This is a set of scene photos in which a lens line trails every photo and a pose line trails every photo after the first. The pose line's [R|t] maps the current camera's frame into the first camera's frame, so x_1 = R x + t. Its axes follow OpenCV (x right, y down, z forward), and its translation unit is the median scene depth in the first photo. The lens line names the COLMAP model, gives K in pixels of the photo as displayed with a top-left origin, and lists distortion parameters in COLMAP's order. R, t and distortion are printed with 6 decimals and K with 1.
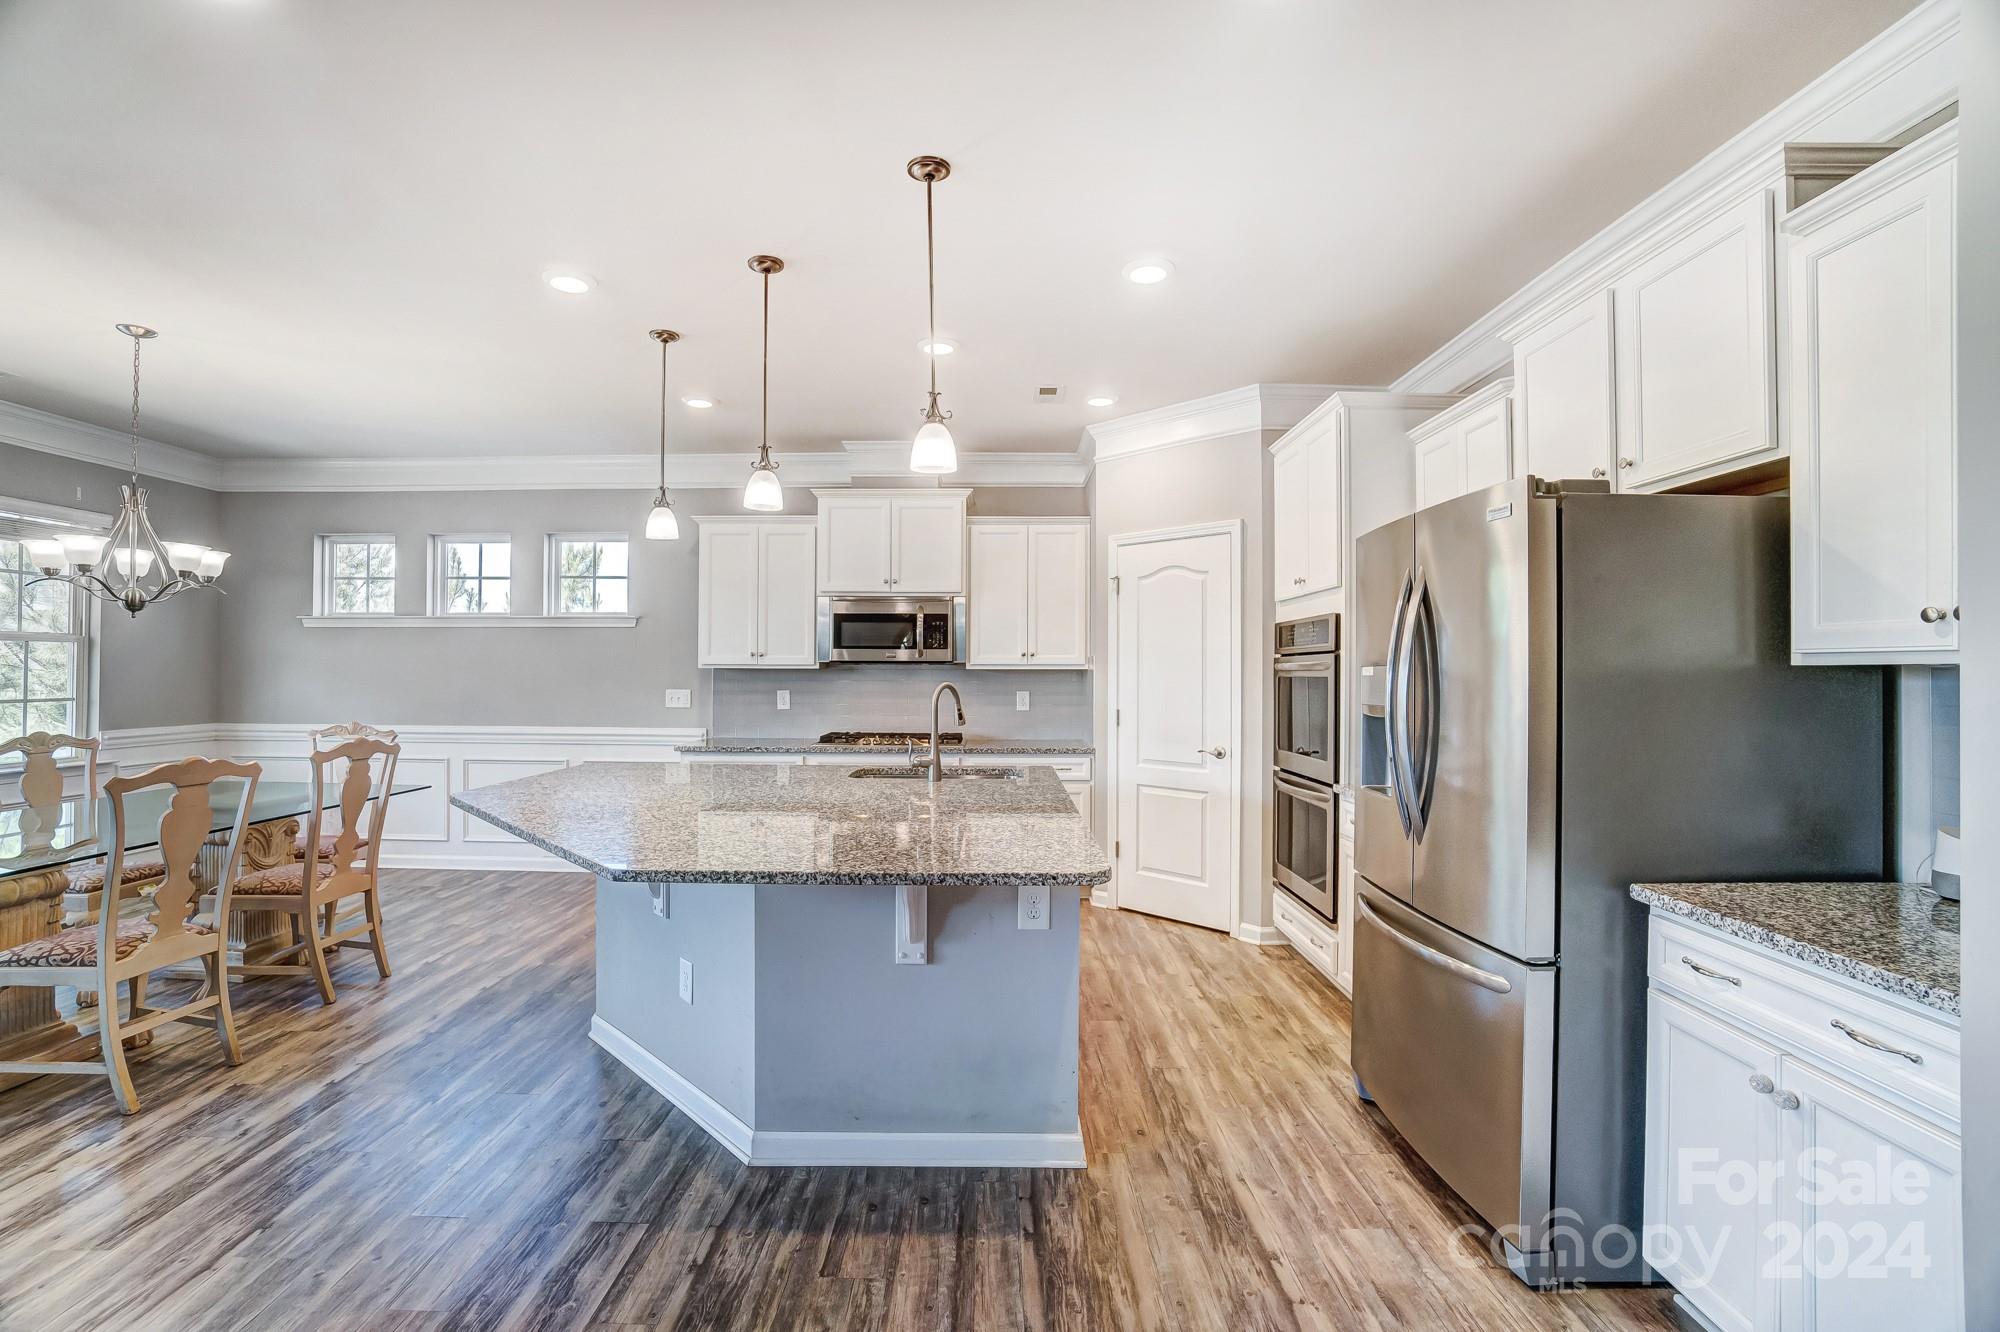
lens RADIAL K [[888.5, 0, 989.4], [0, 888.5, 662.2], [0, 0, 1]] dist [-0.064495, 0.023090]
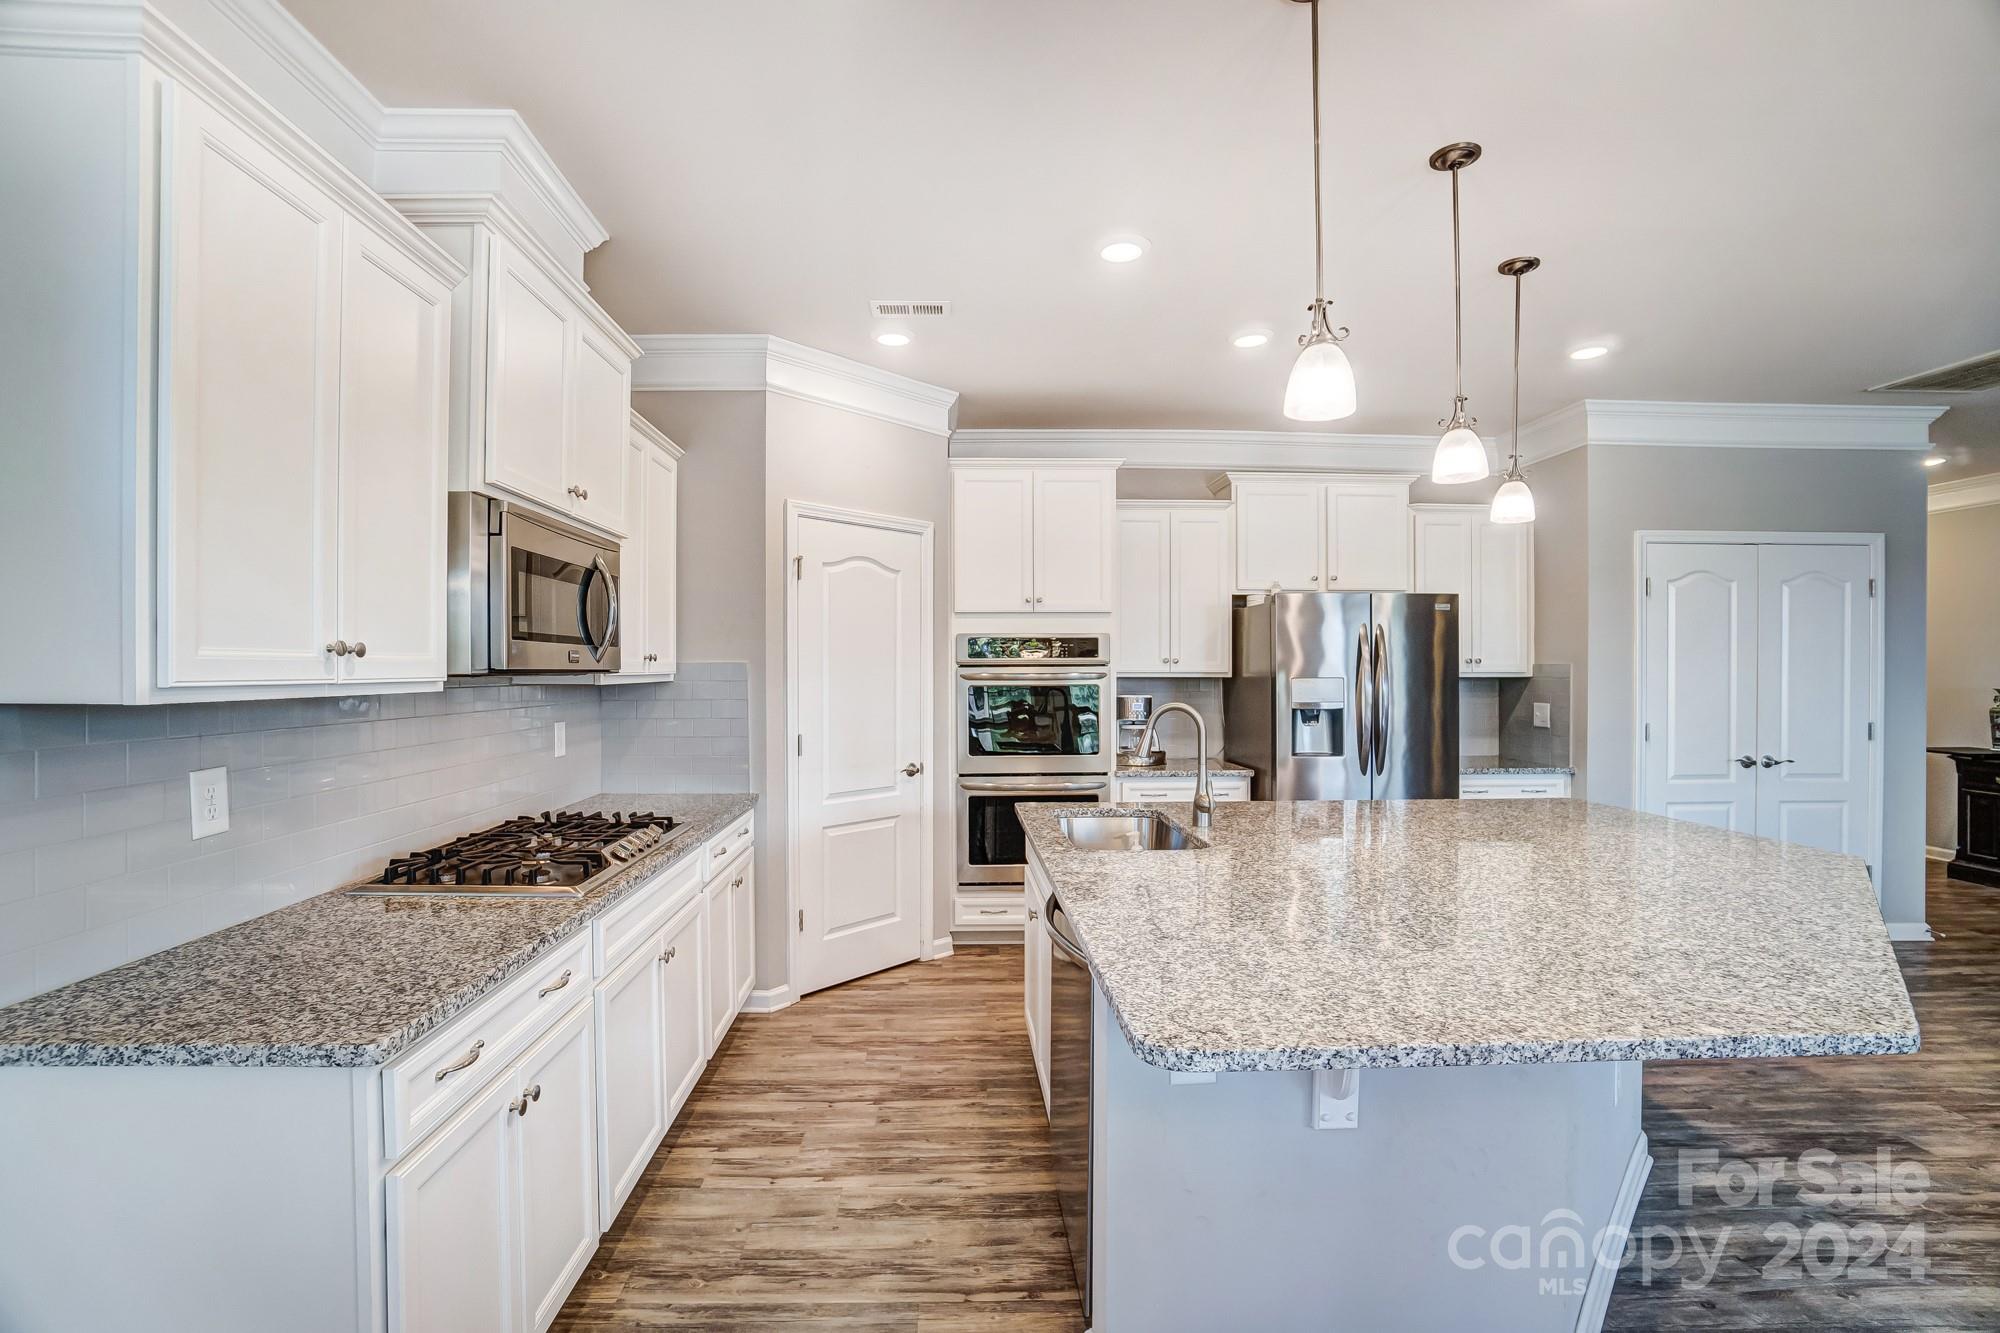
lens RADIAL K [[894.8, 0, 966.8], [0, 894.8, 676.2], [0, 0, 1]] dist [-0.049600, 0.016063]
pose [[-0.030363, -0.009348, 0.999495, -0.682909], [-0.008163, 0.999925, 0.009104, -0.004548], [-0.999506, -0.007882, -0.030437, 0.984127]]
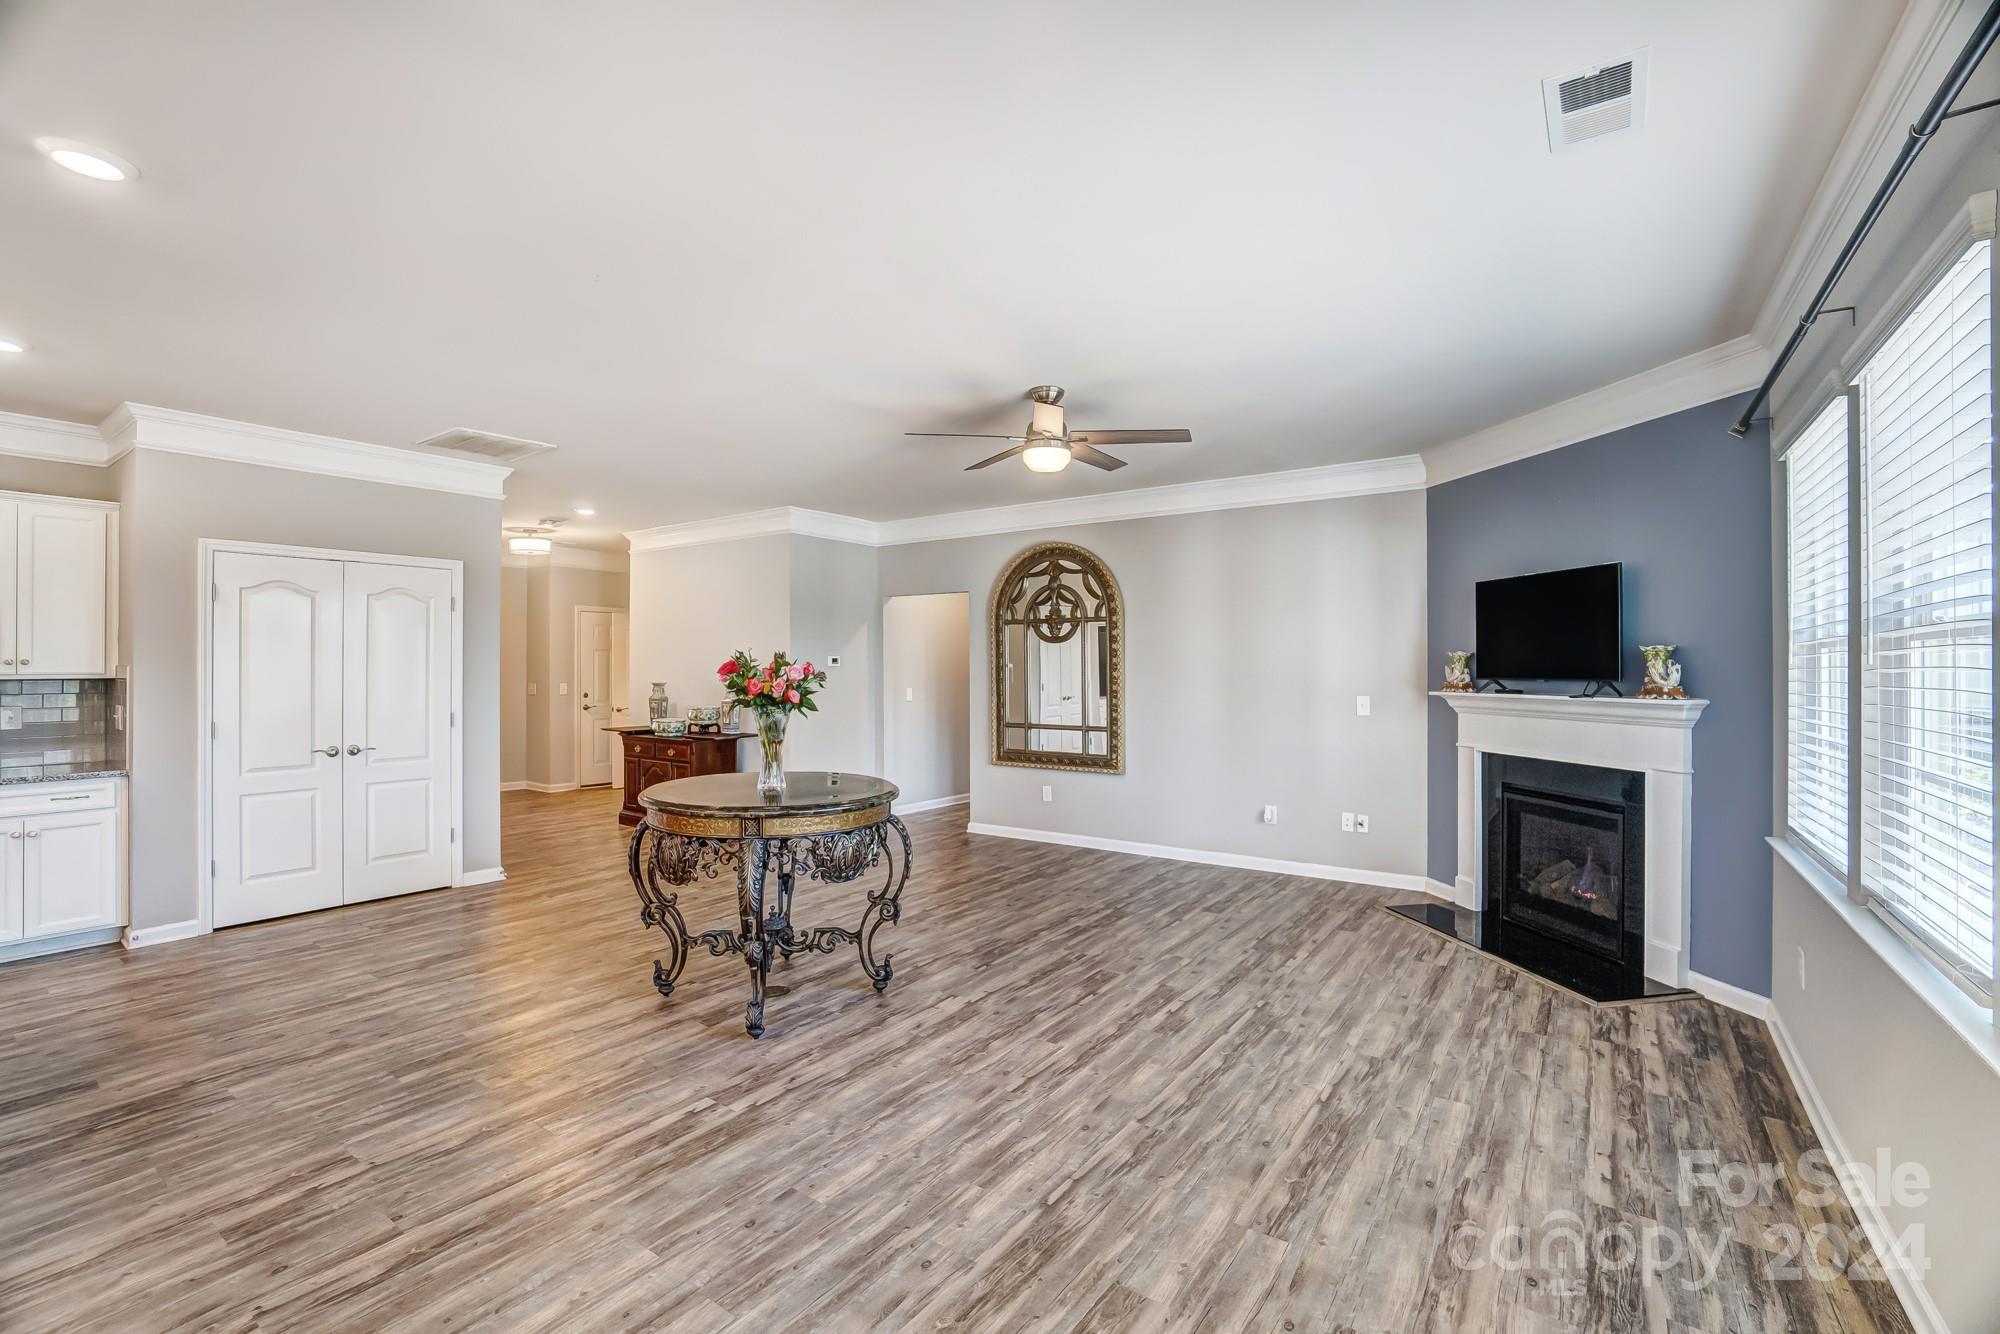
lens RADIAL K [[873.8, 0, 976.3], [0, 873.8, 665.7], [0, 0, 1]] dist [-0.028207, 0.000002]
pose [[-0.808867, -0.001842, 0.587989, -1.058136], [-0.007086, 0.999953, -0.006615, -0.015080], [-0.587949, -0.009517, -0.808842, 0.467906]]
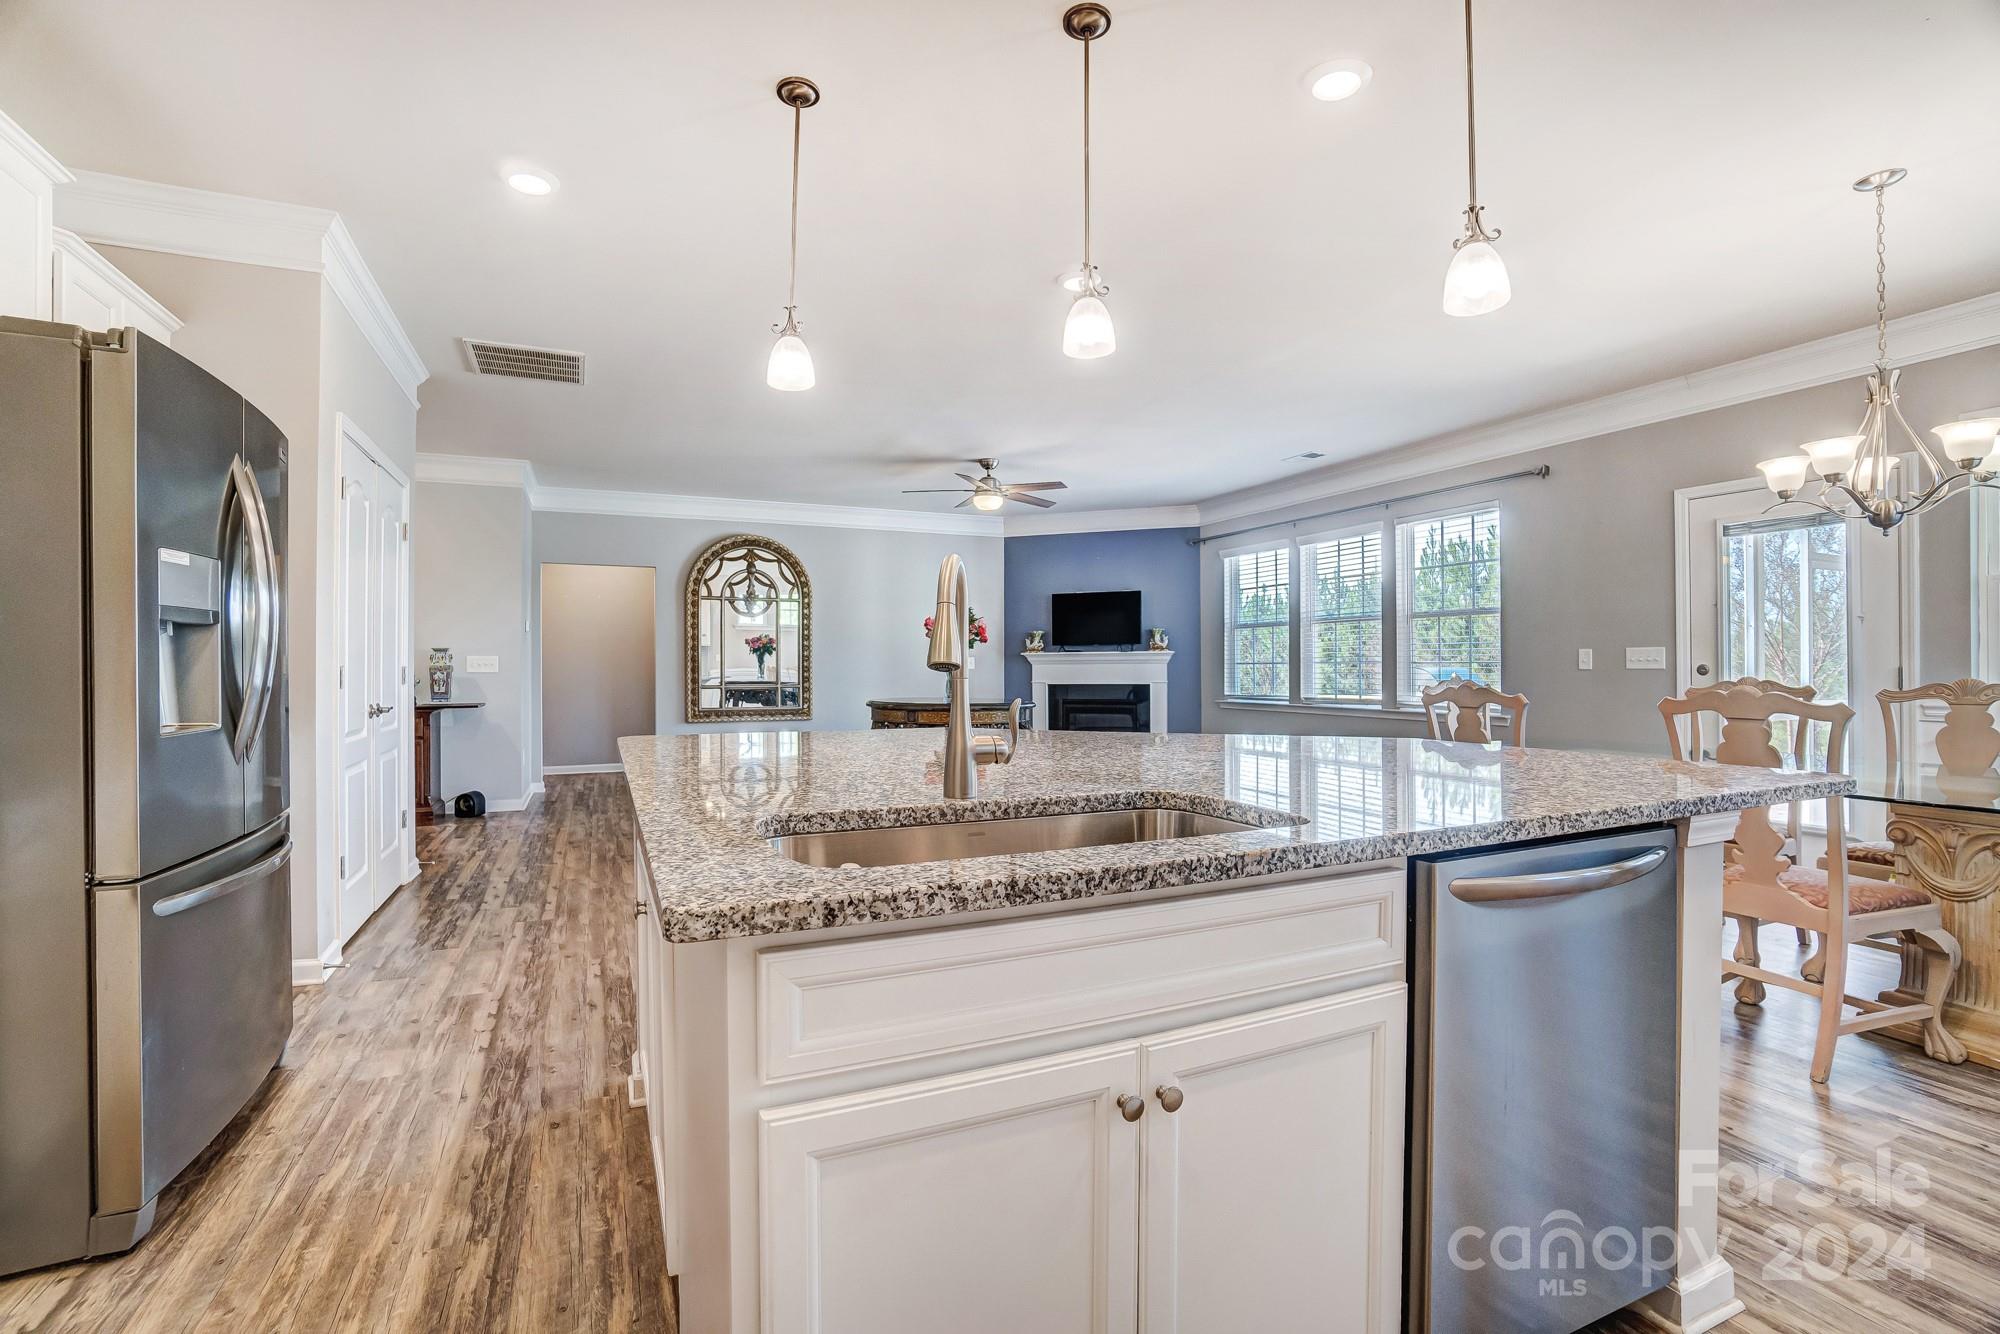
lens RADIAL K [[905.5, 0, 991.0], [0, 905.5, 666.1], [0, 0, 1]] dist [-0.067268, 0.025618]
pose [[-0.912046, -0.001787, -0.410085, 0.079349], [0.002886, 0.999938, -0.010777, 0.061413], [0.410079, -0.011013, -0.911984, 1.115656]]
